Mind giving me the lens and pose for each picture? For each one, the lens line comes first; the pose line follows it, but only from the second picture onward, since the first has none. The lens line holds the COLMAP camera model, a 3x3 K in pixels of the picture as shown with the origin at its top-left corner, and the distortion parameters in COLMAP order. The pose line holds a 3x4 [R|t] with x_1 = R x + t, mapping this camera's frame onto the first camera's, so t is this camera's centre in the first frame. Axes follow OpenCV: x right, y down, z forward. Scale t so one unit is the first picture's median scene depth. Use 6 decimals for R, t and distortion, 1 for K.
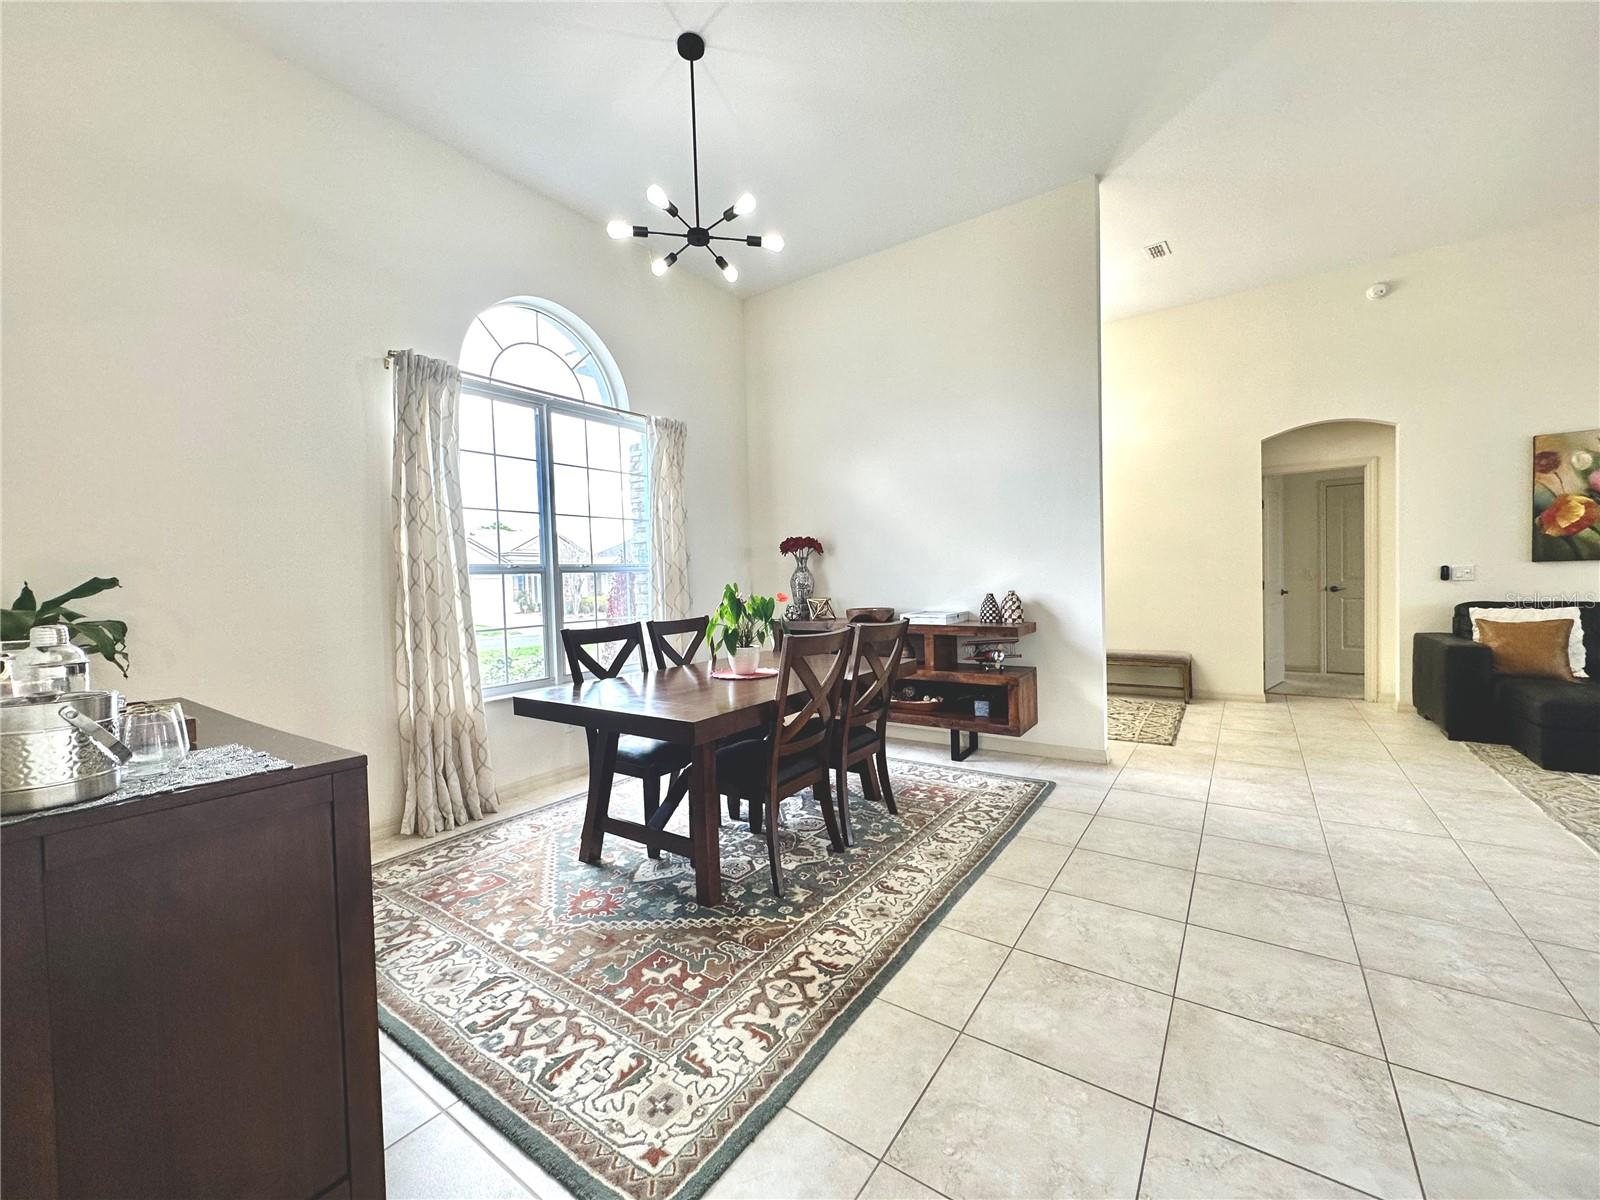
lens RADIAL K [[638.3, 0, 800.0], [0, 638.3, 600.0], [0, 0, 1]] dist [-0.003181, 0.000946]
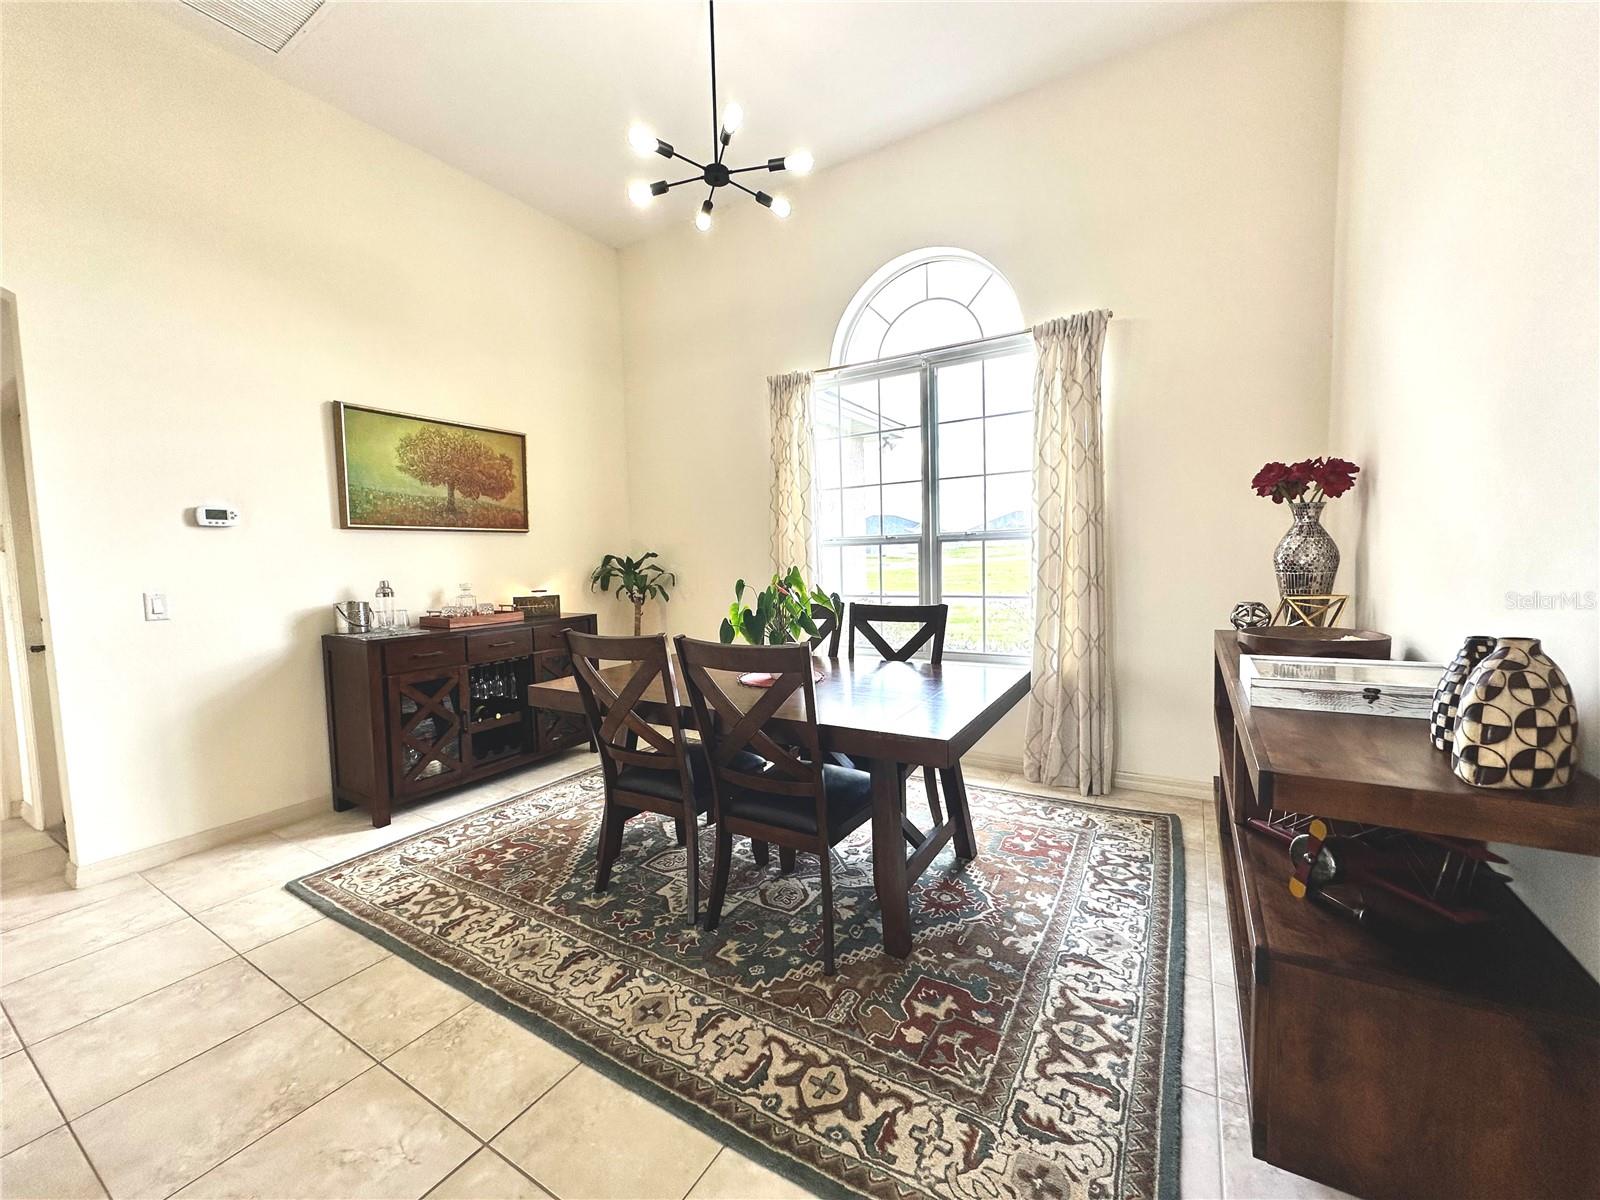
lens RADIAL K [[638.3, 0, 800.0], [0, 638.3, 600.0], [0, 0, 1]] dist [-0.003181, 0.000946]
pose [[0.067588, 0.097251, -0.992962, 0.783226], [-0.010343, 0.995253, 0.096771, -0.068245], [0.997660, 0.003729, 0.068273, 1.053523]]
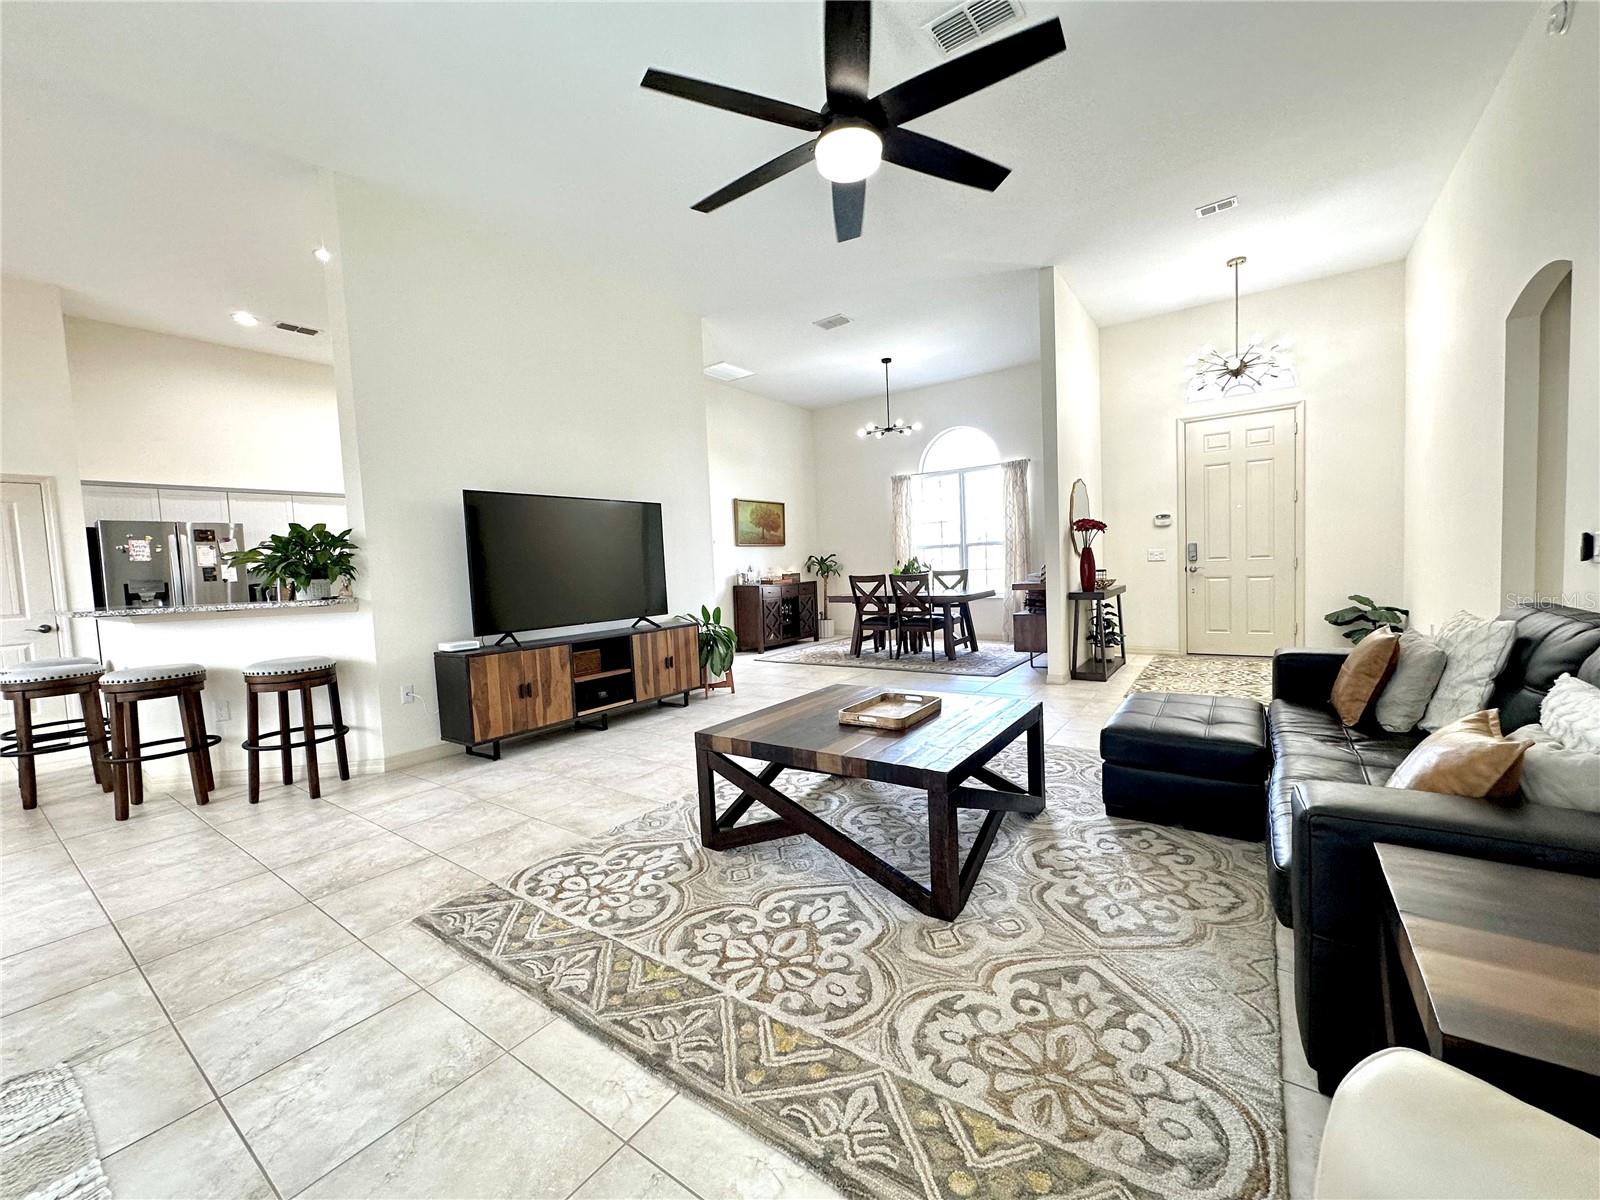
lens RADIAL K [[638.3, 0, 800.0], [0, 638.3, 600.0], [0, 0, 1]] dist [-0.003181, 0.000946]
pose [[-0.003366, 0.088445, -0.996075, 2.623953], [0.010544, 0.996029, 0.088405, -0.087378], [0.999939, -0.010205, -0.004285, 0.621982]]
